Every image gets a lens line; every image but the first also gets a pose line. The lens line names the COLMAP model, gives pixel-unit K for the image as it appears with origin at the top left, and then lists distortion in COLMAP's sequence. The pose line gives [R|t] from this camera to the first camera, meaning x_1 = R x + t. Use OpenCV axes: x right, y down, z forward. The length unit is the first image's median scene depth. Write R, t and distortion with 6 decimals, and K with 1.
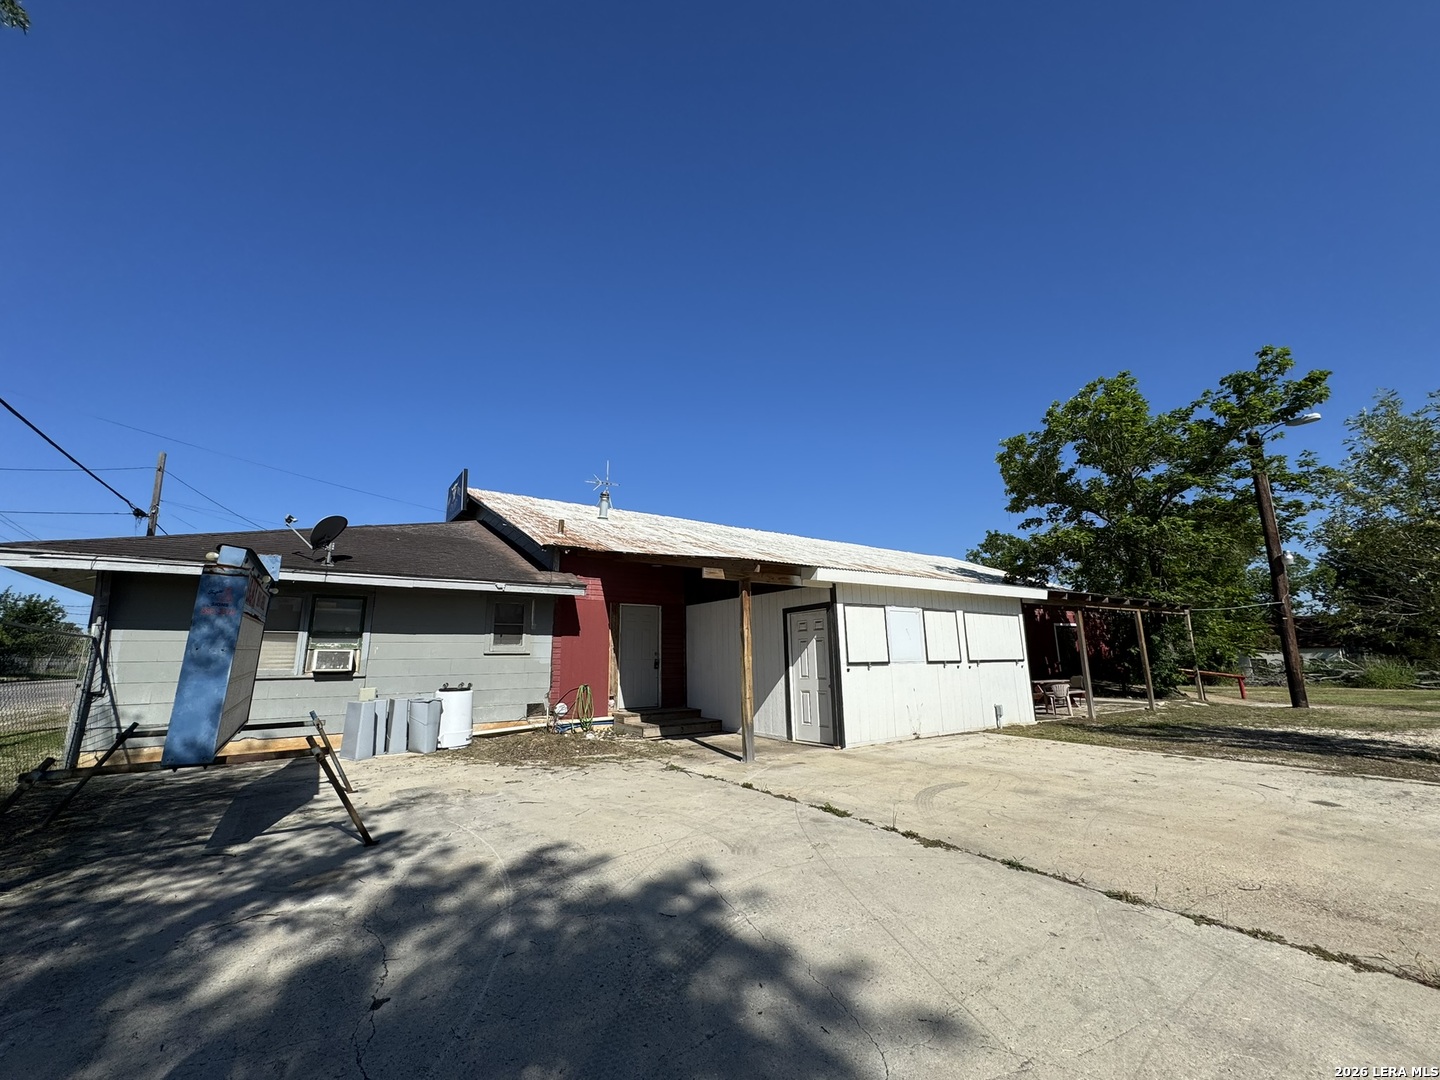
lens RADIAL K [[575.9, 0, 718.0], [0, 575.9, 538.0], [0, 0, 1]] dist [-0.003747, 0.001014]
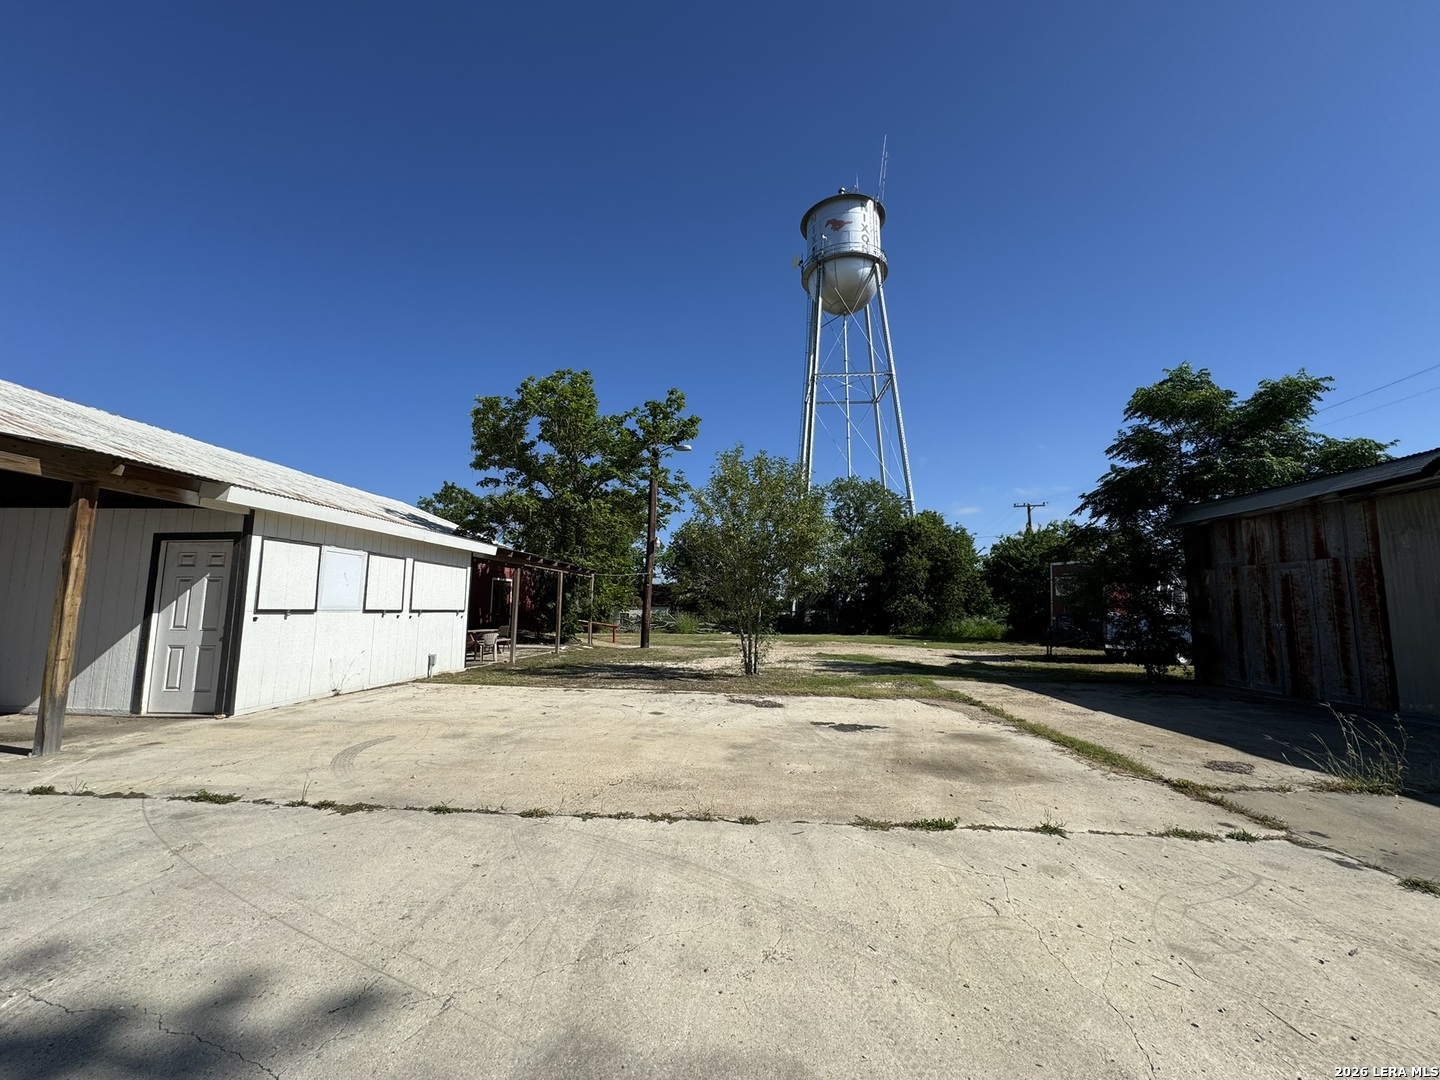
lens RADIAL K [[575.9, 0, 719.1], [0, 575.9, 539.2], [0, 0, 1]] dist [-0.003747, 0.001014]
pose [[0.613734, 0.115575, 0.781007, -0.012802], [-0.182518, 0.983200, -0.002069, 0.004851], [-0.768126, -0.141278, 0.624518, 0.022978]]
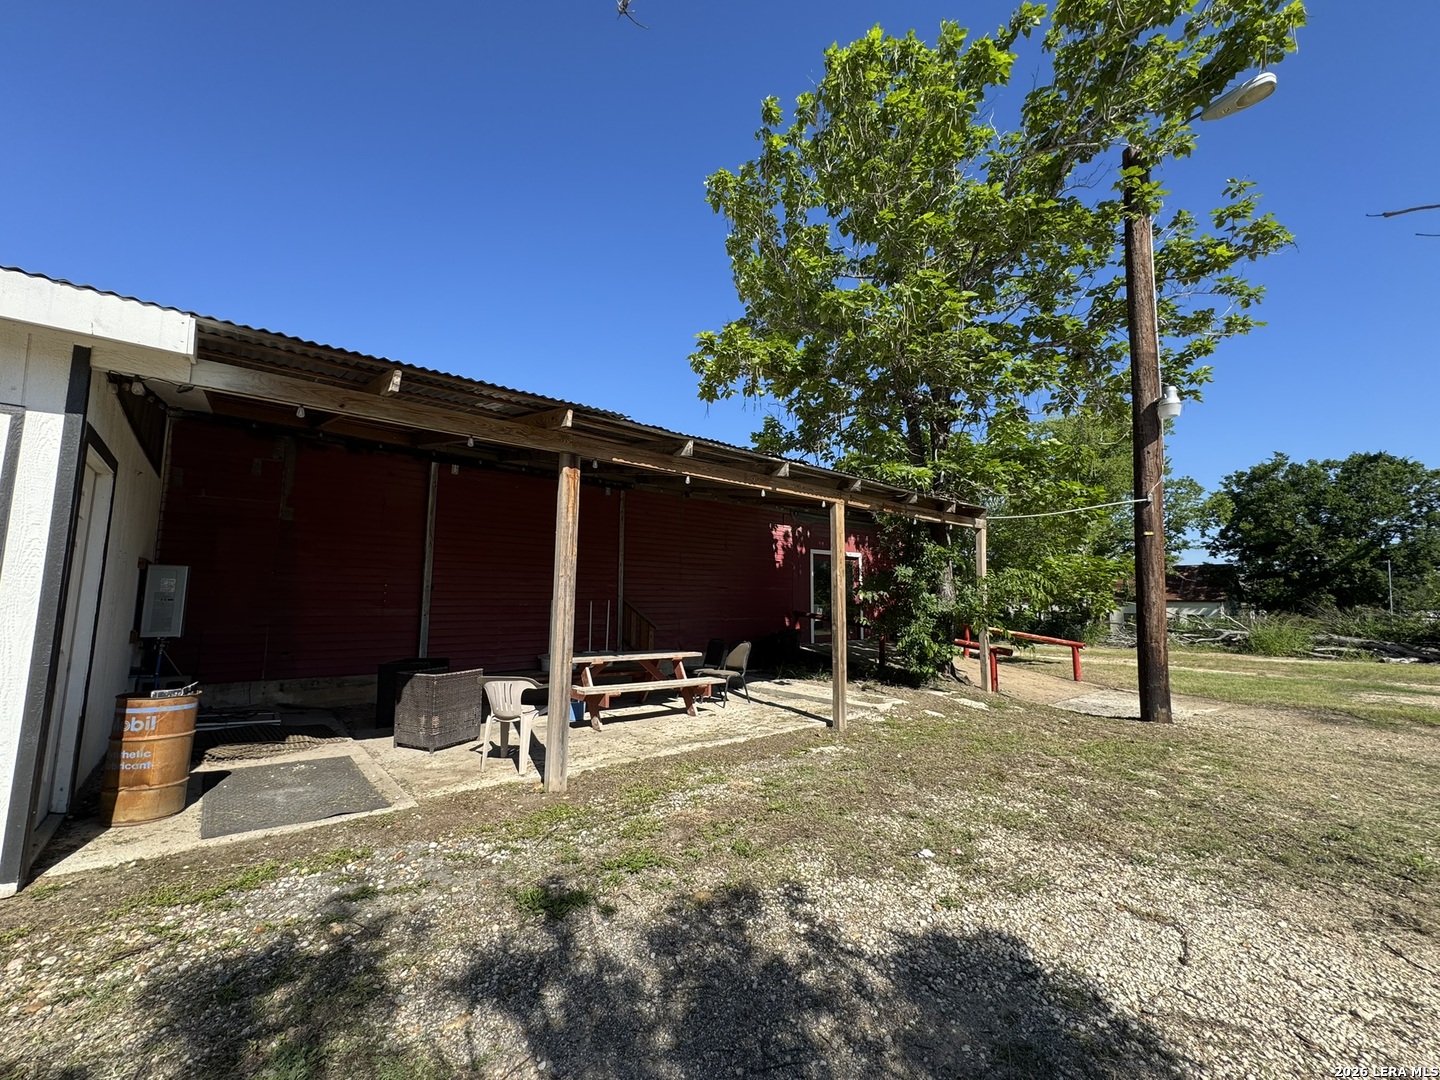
lens RADIAL K [[575.9, 0, 722.9], [0, 575.9, 545.7], [0, 0, 1]] dist [-0.003747, 0.001014]
pose [[0.993618, 0.031224, 0.108391, 0.949611], [-0.042490, 0.993749, 0.103236, 0.187997], [-0.104490, -0.107183, 0.988733, 0.915604]]
